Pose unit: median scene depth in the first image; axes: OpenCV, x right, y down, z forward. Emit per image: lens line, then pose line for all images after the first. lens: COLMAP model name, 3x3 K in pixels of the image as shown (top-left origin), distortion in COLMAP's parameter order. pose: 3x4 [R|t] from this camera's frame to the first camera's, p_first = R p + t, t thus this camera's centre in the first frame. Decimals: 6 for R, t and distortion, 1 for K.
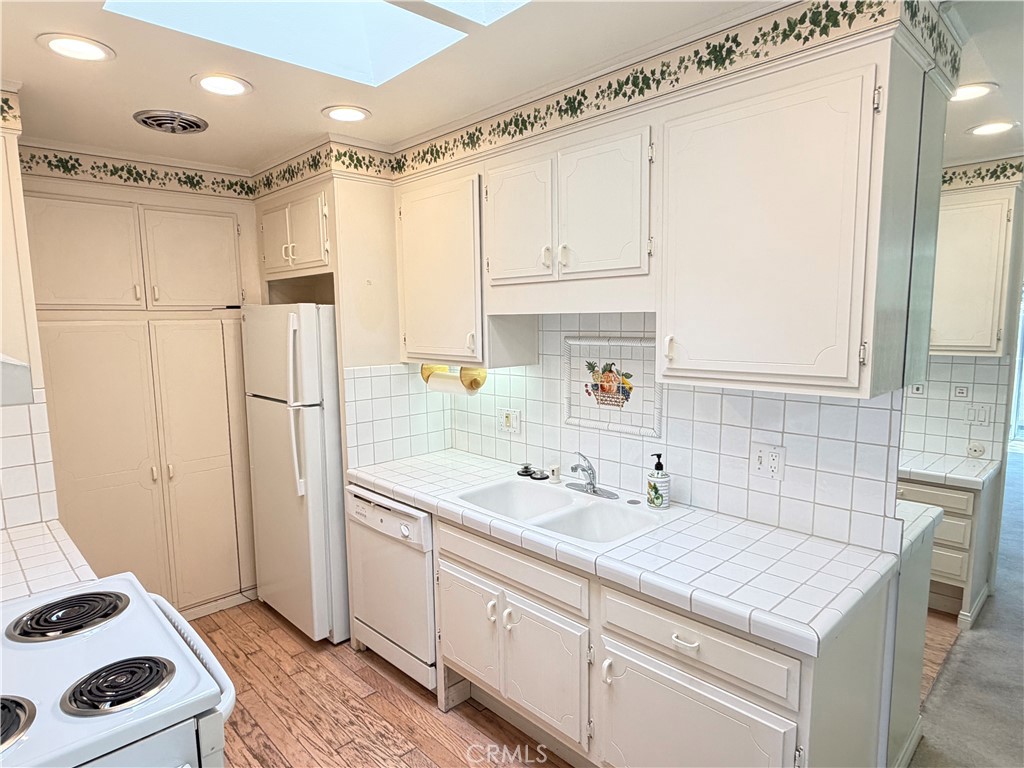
lens RADIAL K [[600.9, 0, 512.0], [0, 600.9, 384.0], [0, 0, 1]] dist [-0.004028, -0.000763]
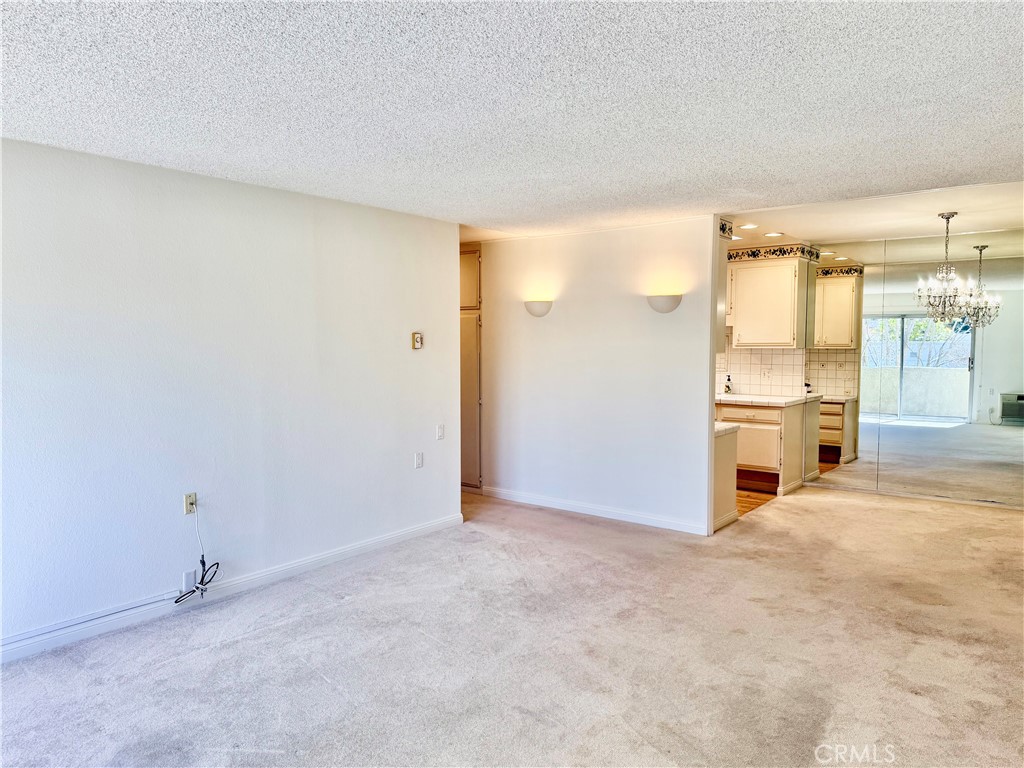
lens RADIAL K [[722.2, 0, 512.0], [0, 722.2, 384.0], [0, 0, 1]] dist [0.079627, -0.113466]
pose [[0.990164, 0.003576, 0.139863, -1.368959], [0.004358, 0.998400, -0.056375, 0.376743], [-0.139841, 0.056430, 0.988565, -2.470078]]
